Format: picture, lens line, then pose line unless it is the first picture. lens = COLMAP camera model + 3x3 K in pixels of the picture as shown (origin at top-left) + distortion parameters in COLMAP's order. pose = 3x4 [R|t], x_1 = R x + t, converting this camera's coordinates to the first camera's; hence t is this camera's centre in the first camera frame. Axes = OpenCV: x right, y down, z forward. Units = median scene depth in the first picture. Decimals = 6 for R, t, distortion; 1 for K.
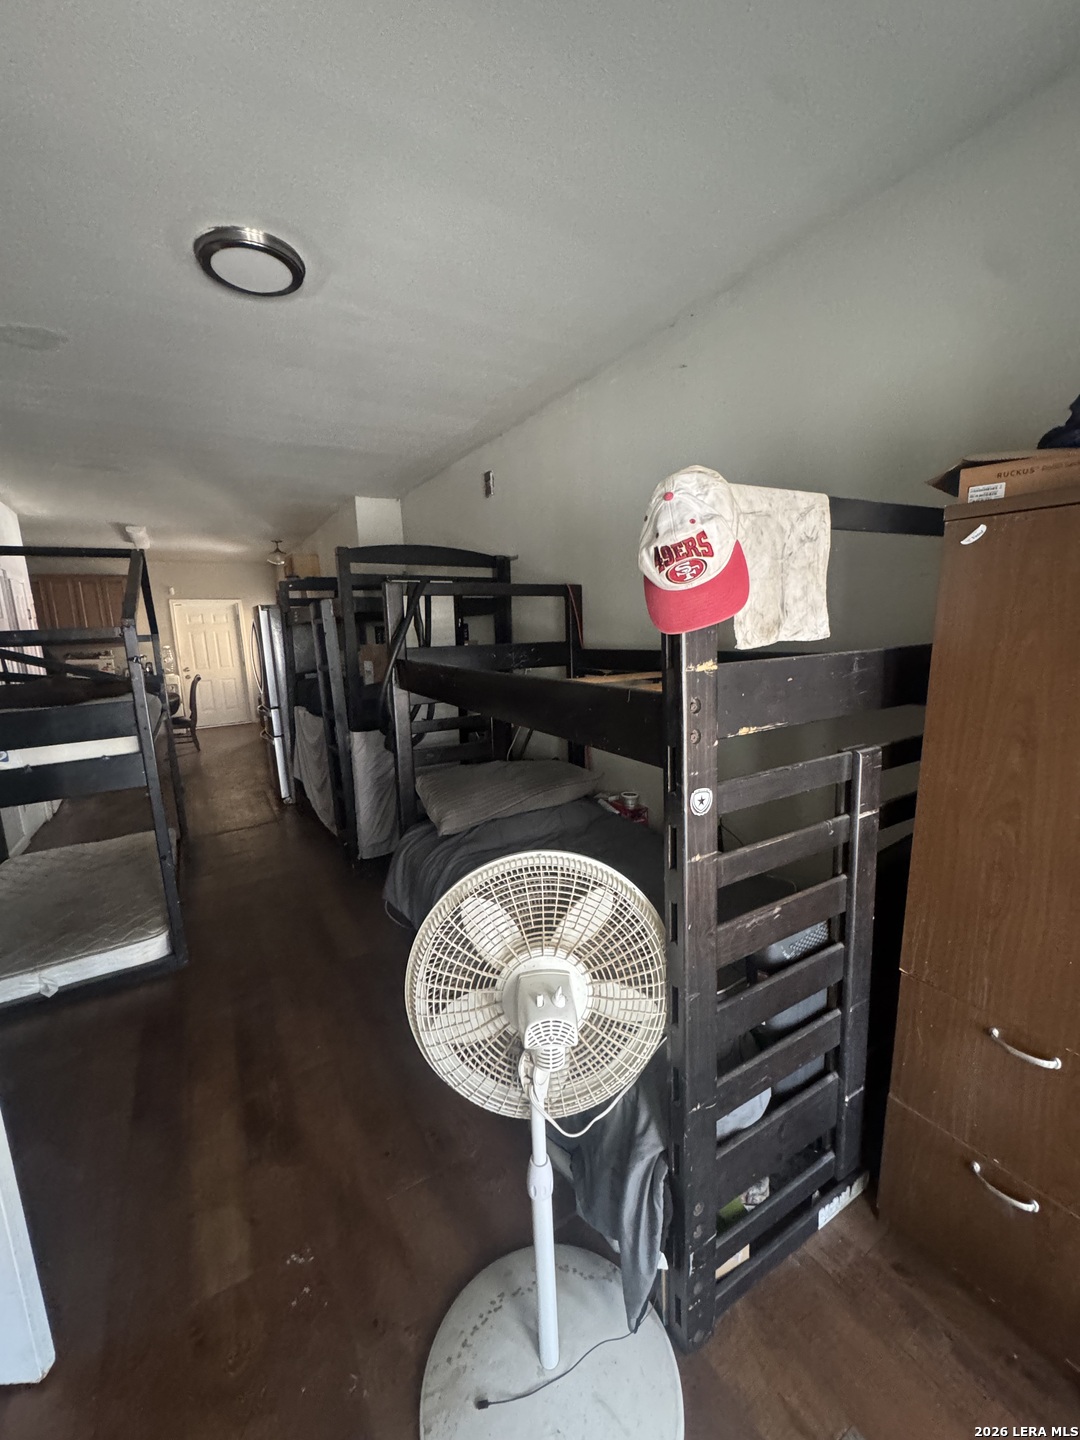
lens RADIAL K [[579.2, 0, 540.0], [0, 579.2, 720.0], [0, 0, 1]] dist [-0.002814, 0.000074]
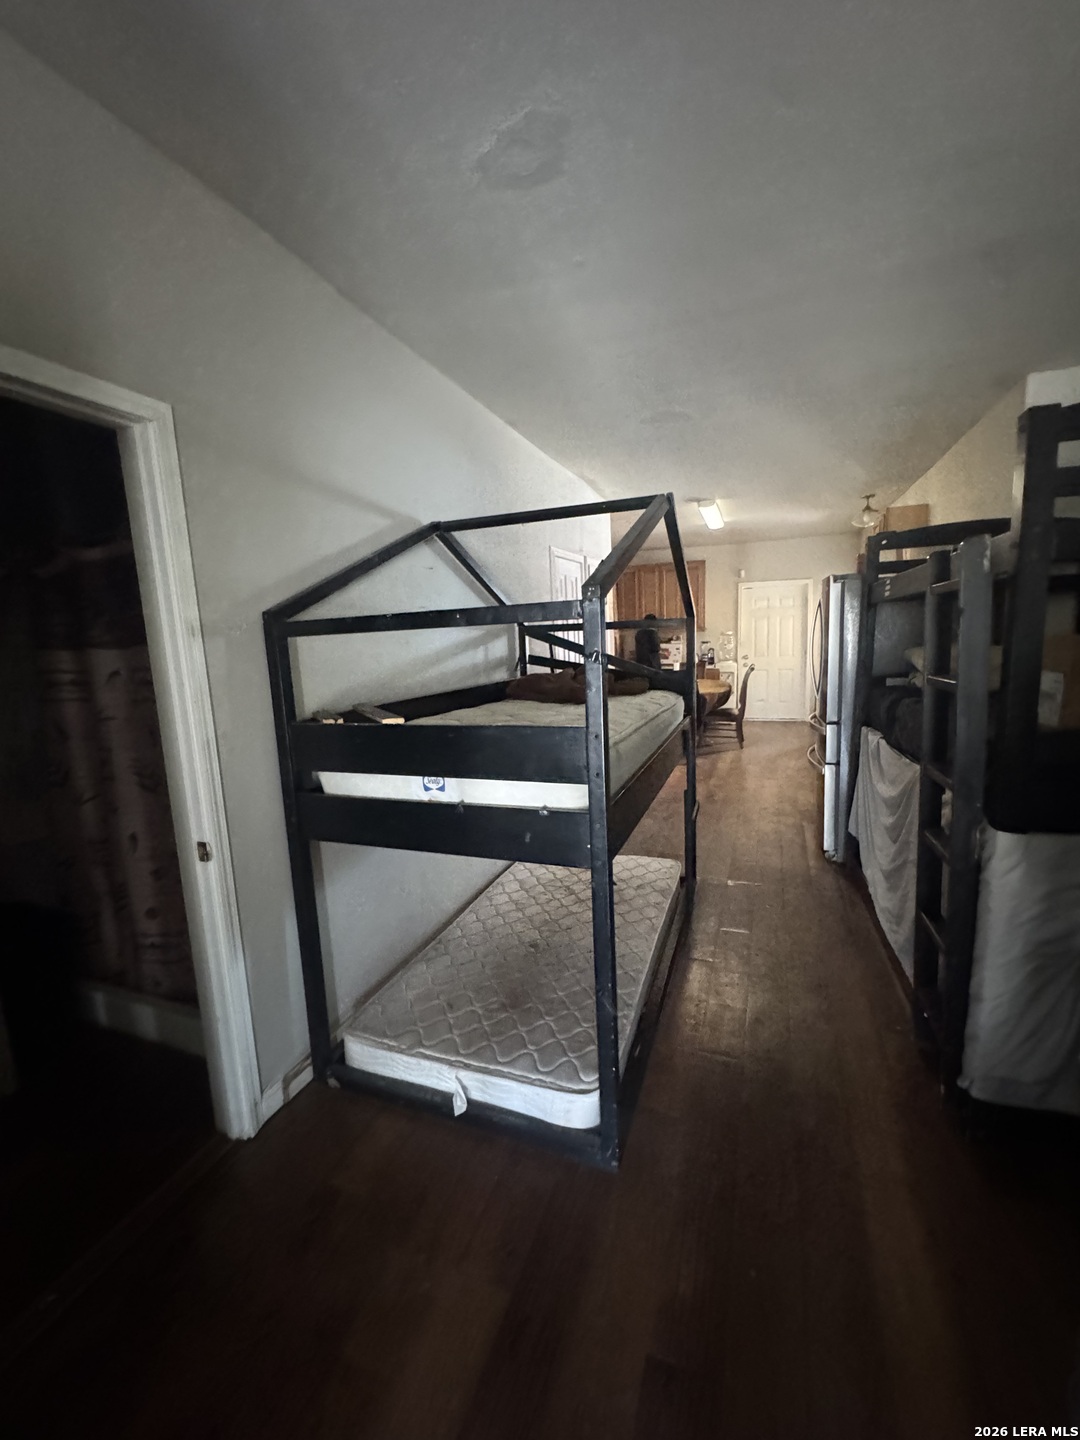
lens RADIAL K [[579.2, 0, 540.0], [0, 579.2, 720.0], [0, 0, 1]] dist [-0.002814, 0.000074]
pose [[0.616226, 0.127568, -0.777169, -0.133161], [-0.109285, 0.991098, 0.076030, -0.038803], [0.779950, 0.038081, 0.624682, 0.288122]]
